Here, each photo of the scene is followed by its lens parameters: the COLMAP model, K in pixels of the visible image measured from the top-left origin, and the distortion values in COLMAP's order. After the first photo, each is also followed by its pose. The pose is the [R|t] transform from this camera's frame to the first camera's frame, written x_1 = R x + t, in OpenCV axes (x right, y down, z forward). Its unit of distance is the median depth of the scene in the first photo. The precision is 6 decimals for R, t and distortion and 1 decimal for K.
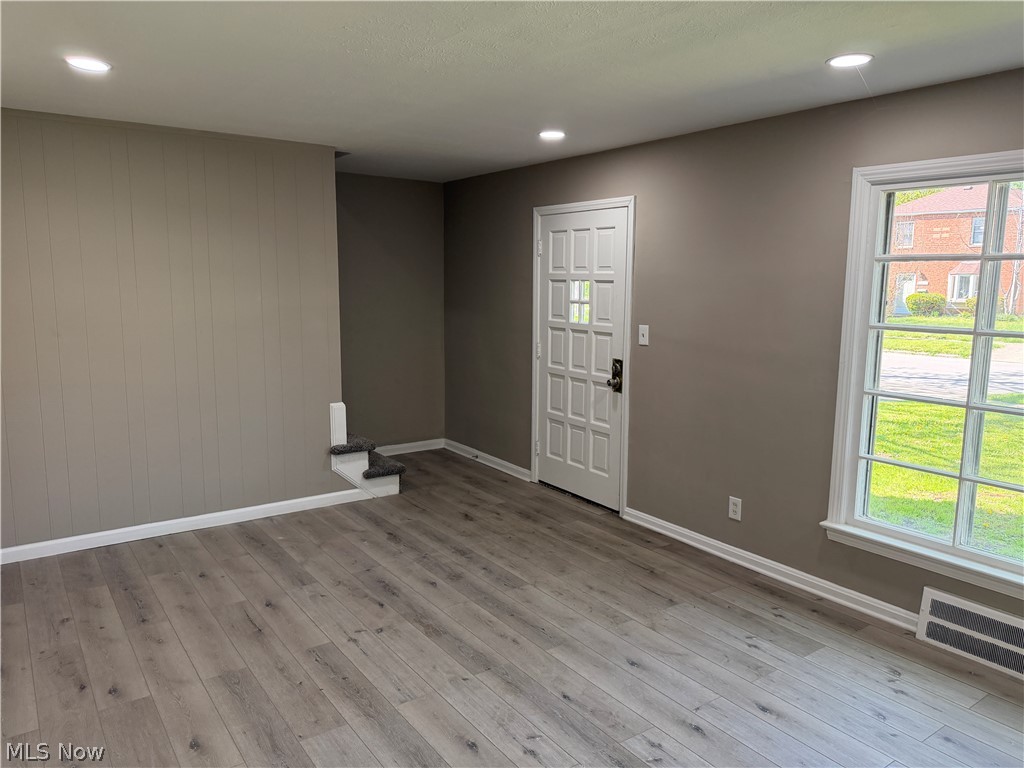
lens RADIAL K [[729.0, 0, 514.9], [0, 729.0, 383.0], [0, 0, 1]] dist [0.003095, -0.000045]
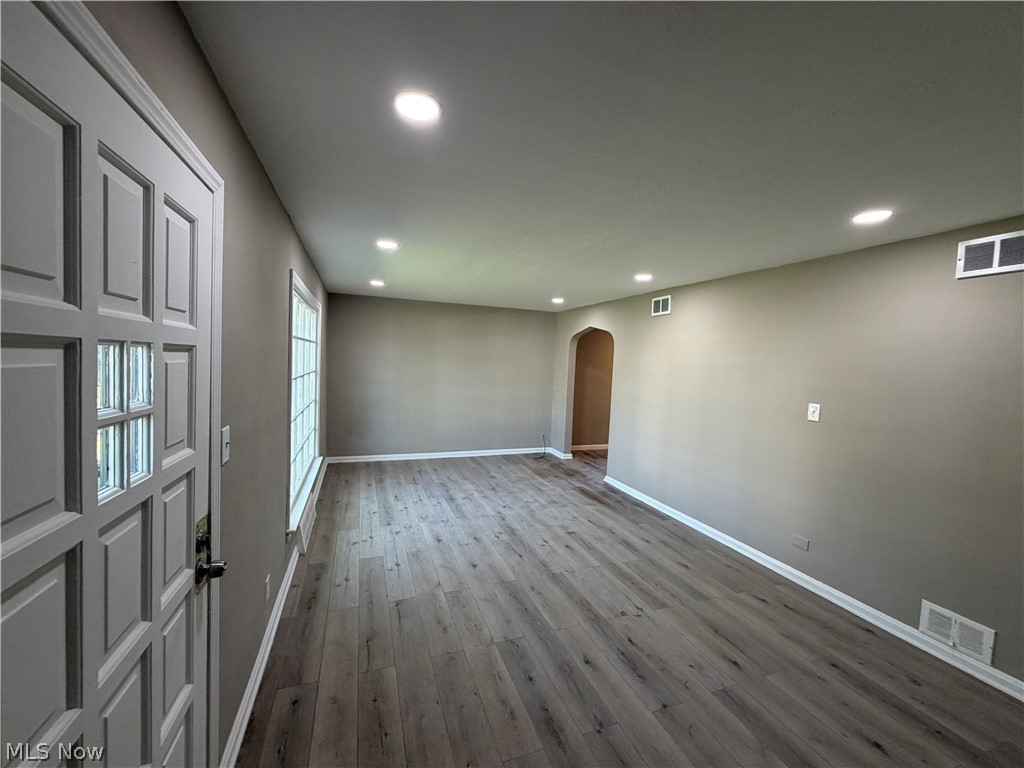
lens RADIAL K [[407.8, 0, 520.2], [0, 407.8, 383.1], [0, 0, 1]] dist [-0.001758, 0.000732]
pose [[-0.967680, -0.064917, 0.243682, -0.157944], [-0.017202, 0.981040, 0.193039, -0.247763], [-0.251593, 0.182608, -0.950450, 1.743380]]
